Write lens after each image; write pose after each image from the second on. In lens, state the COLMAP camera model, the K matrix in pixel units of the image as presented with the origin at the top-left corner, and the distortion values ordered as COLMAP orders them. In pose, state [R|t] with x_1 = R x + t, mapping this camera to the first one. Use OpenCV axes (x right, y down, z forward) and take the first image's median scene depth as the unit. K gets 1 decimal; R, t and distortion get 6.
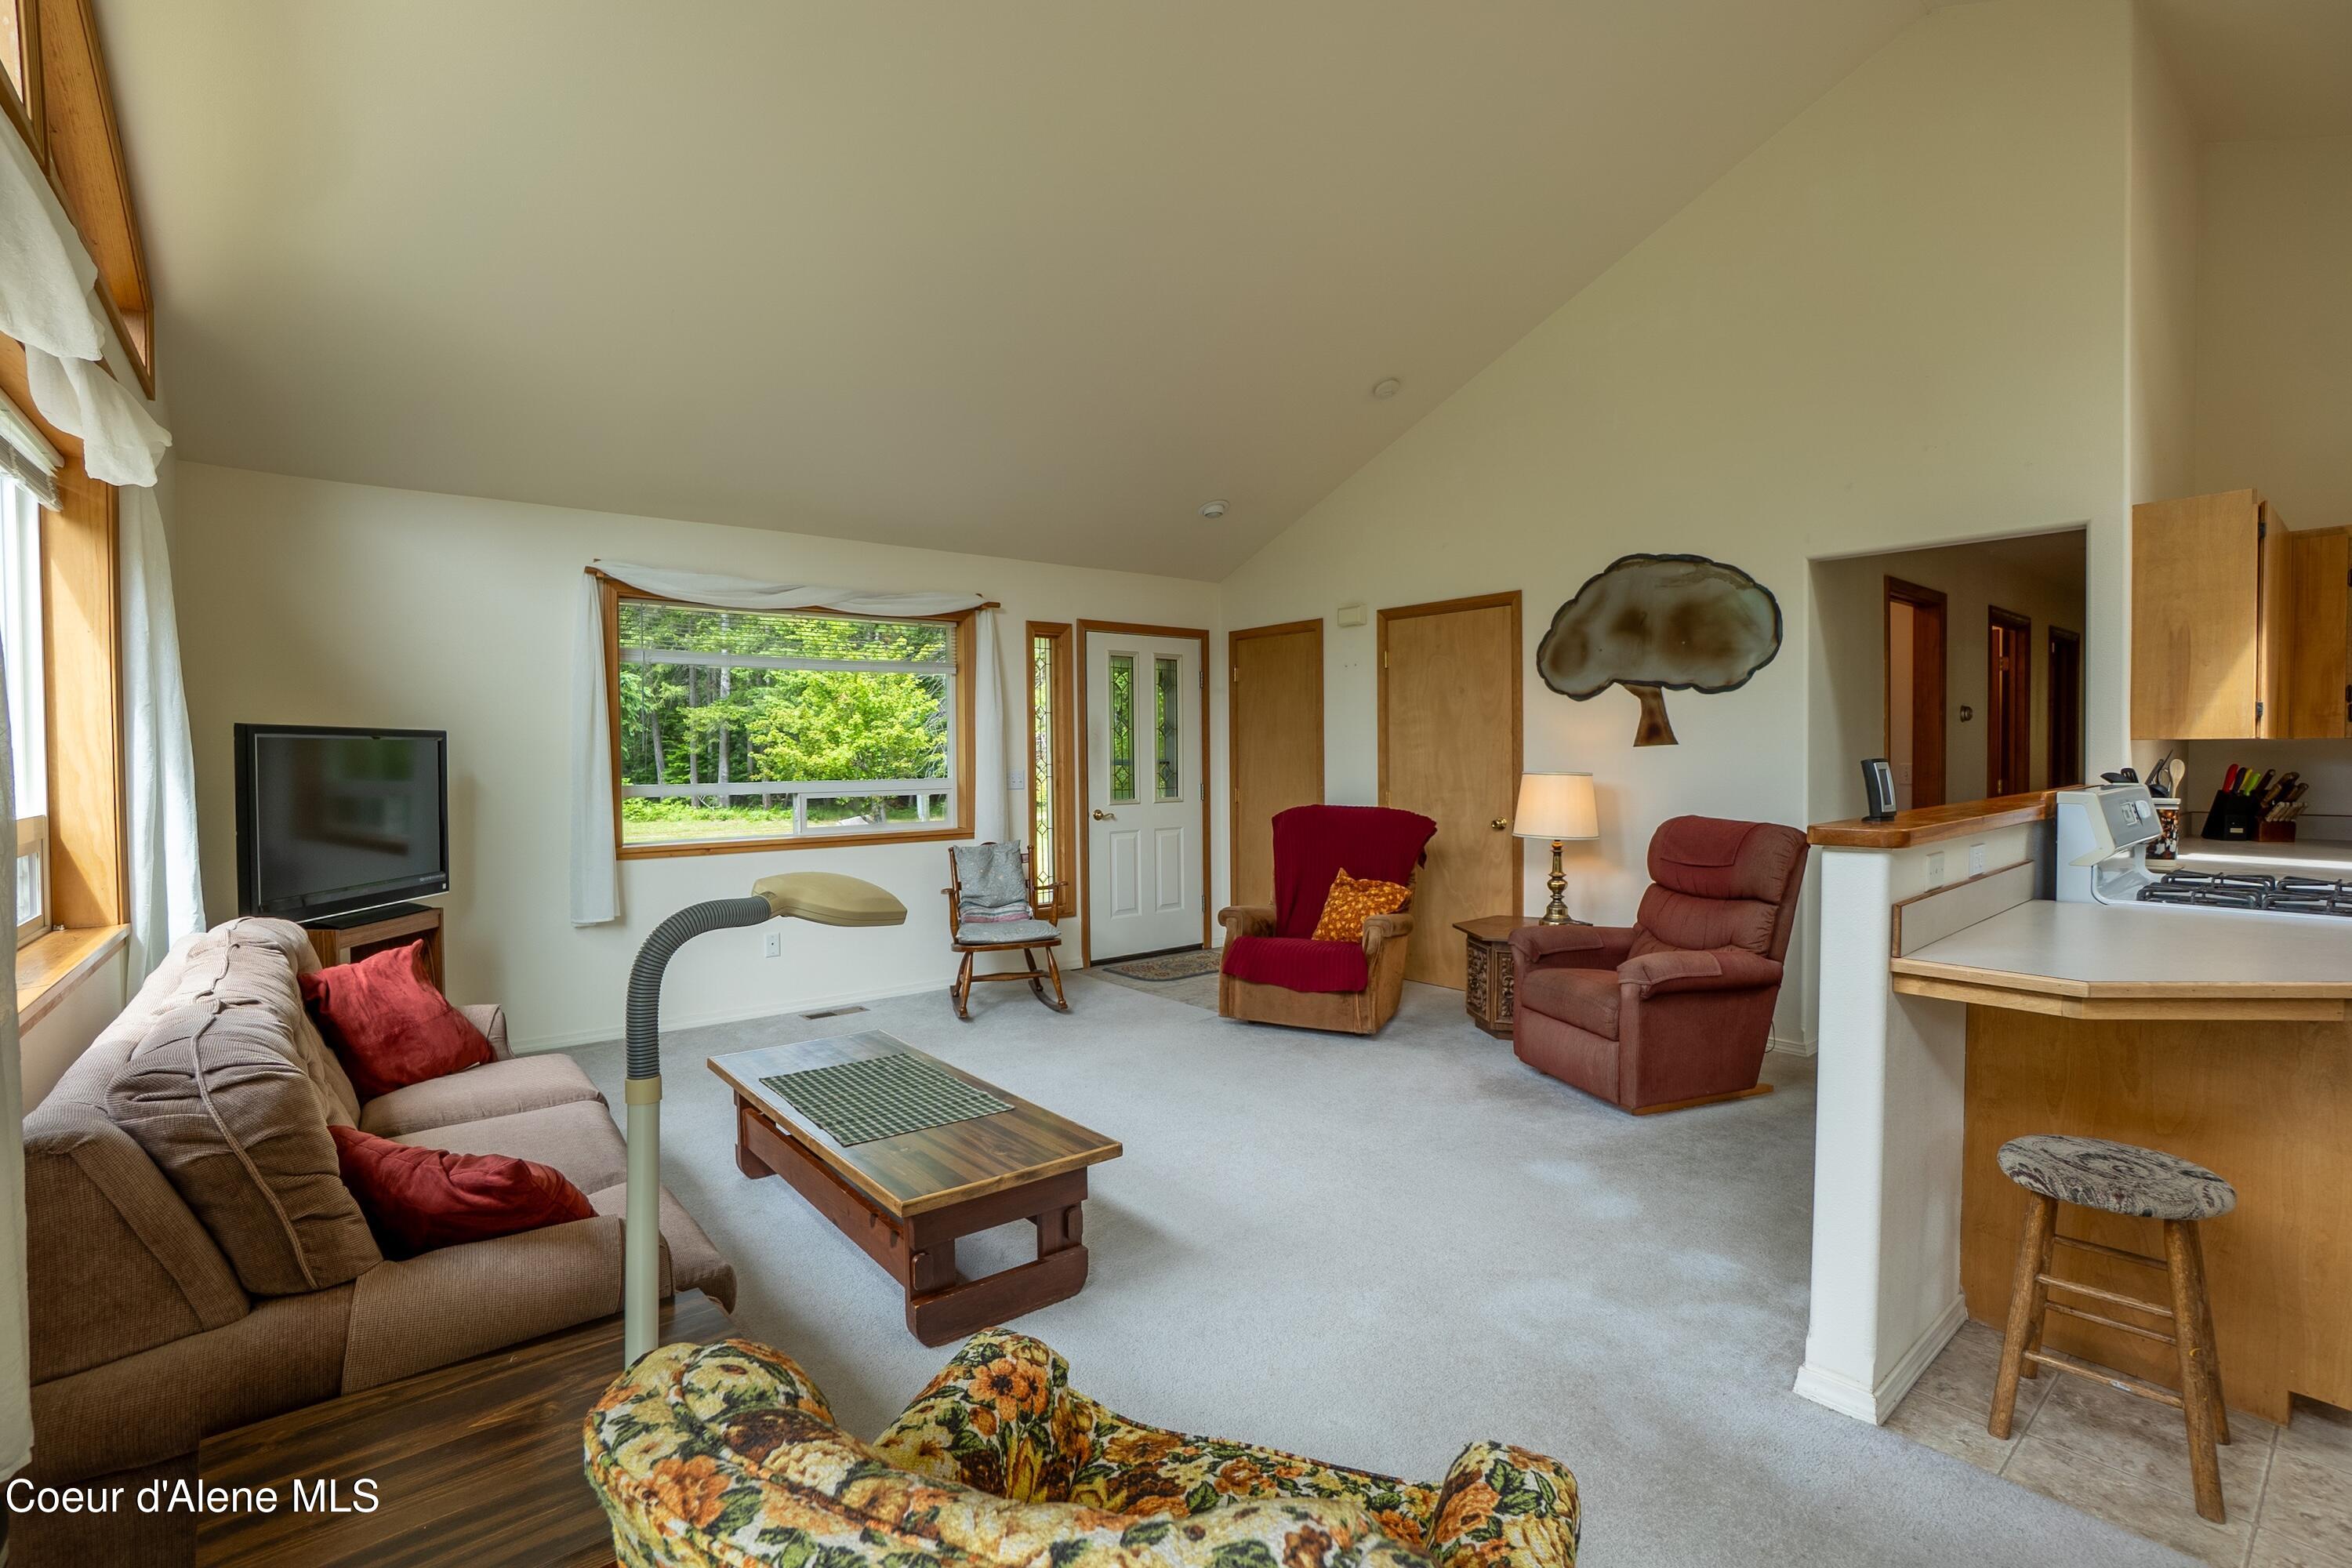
lens RADIAL K [[1058.4, 0, 1172.0], [0, 1058.4, 780.2], [0, 0, 1]] dist [-0.065537, 0.024133]
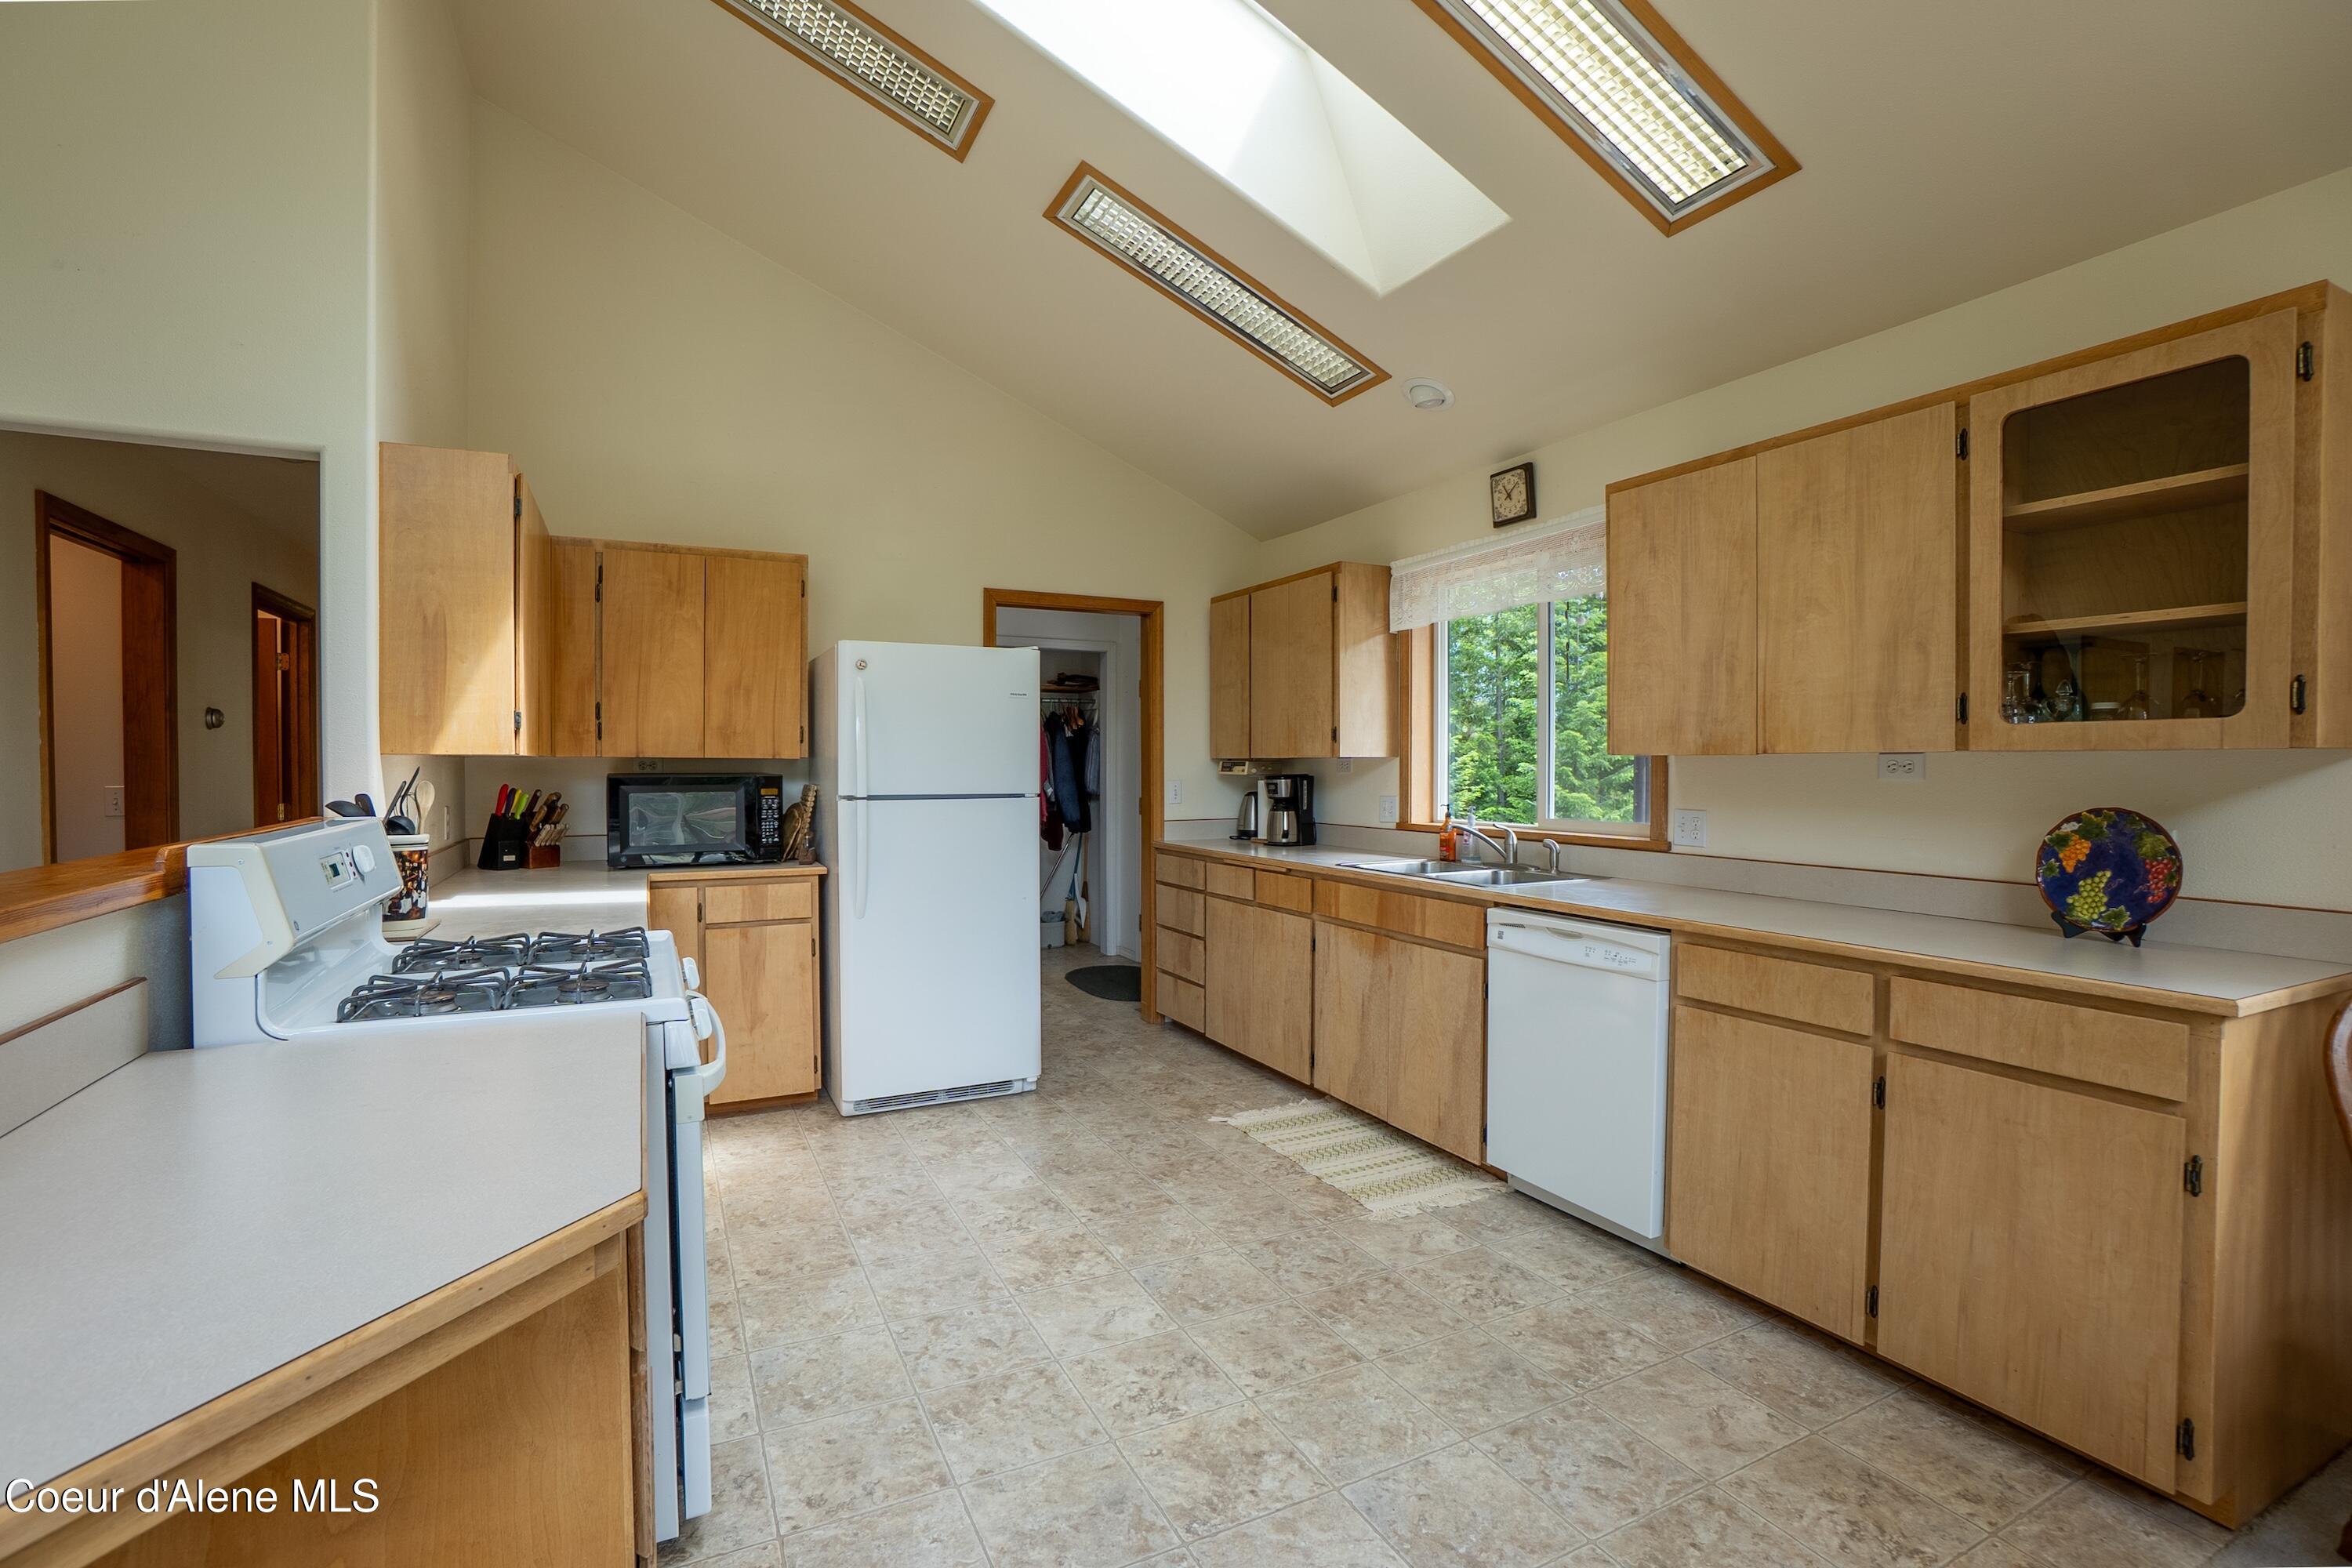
lens RADIAL K [[1058.4, 0, 1172.0], [0, 1058.4, 780.2], [0, 0, 1]] dist [-0.065537, 0.024133]
pose [[0.208878, -0.006706, 0.977919, 0.335346], [0.022587, 0.999743, 0.002031, -0.009408], [-0.977681, 0.021664, 0.208976, 0.281222]]
